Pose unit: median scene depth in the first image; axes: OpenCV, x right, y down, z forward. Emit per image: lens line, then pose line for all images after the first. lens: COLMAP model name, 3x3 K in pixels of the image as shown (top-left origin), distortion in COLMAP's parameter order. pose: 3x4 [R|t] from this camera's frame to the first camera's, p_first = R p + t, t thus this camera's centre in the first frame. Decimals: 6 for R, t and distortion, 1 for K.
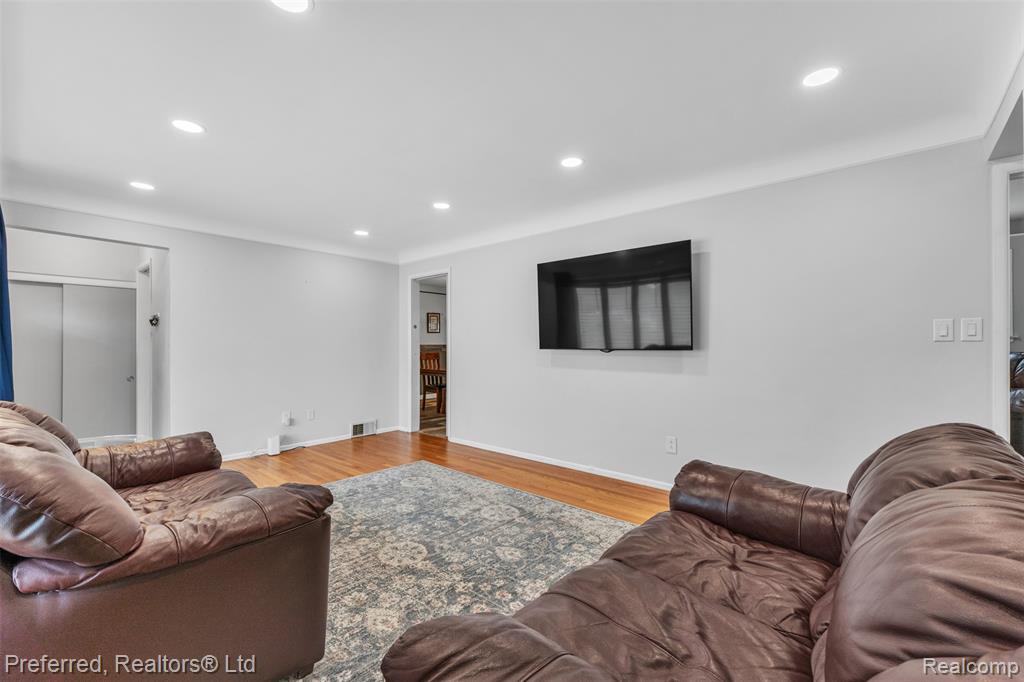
lens RADIAL K [[446.3, 0, 512.6], [0, 446.3, 343.4], [0, 0, 1]] dist [0.004489, 0.000318]
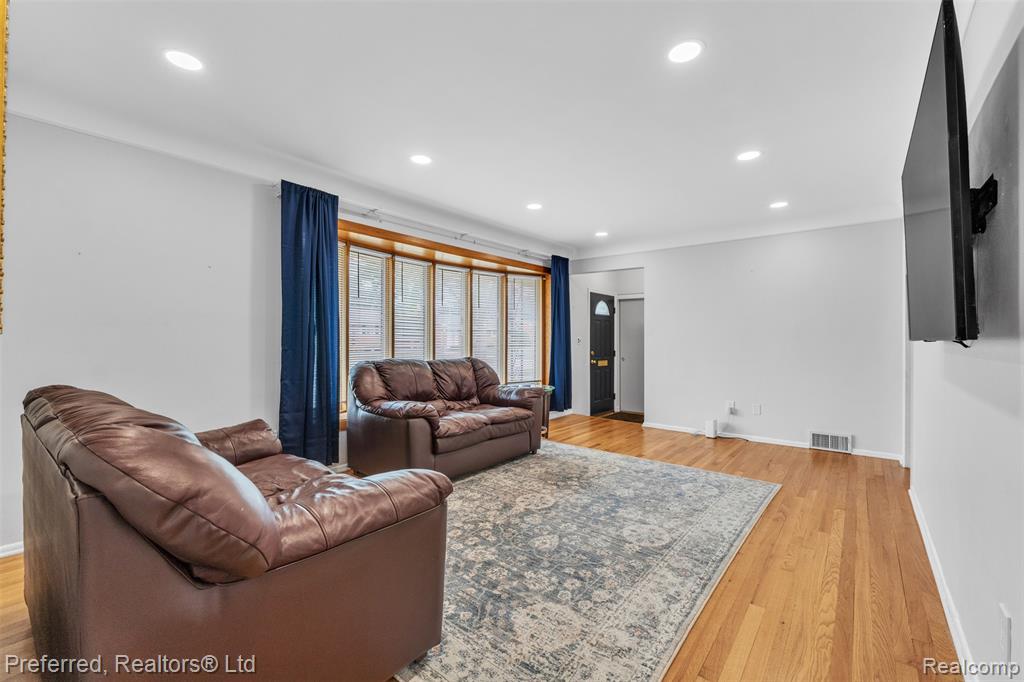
lens RADIAL K [[446.3, 0, 513.6], [0, 446.3, 337.5], [0, 0, 1]] dist [0.004489, 0.000318]
pose [[-0.003496, -0.005125, -0.999981, 0.834436], [0.000452, 0.999987, -0.005127, 0.017056], [0.999994, -0.000470, -0.003494, 0.787353]]
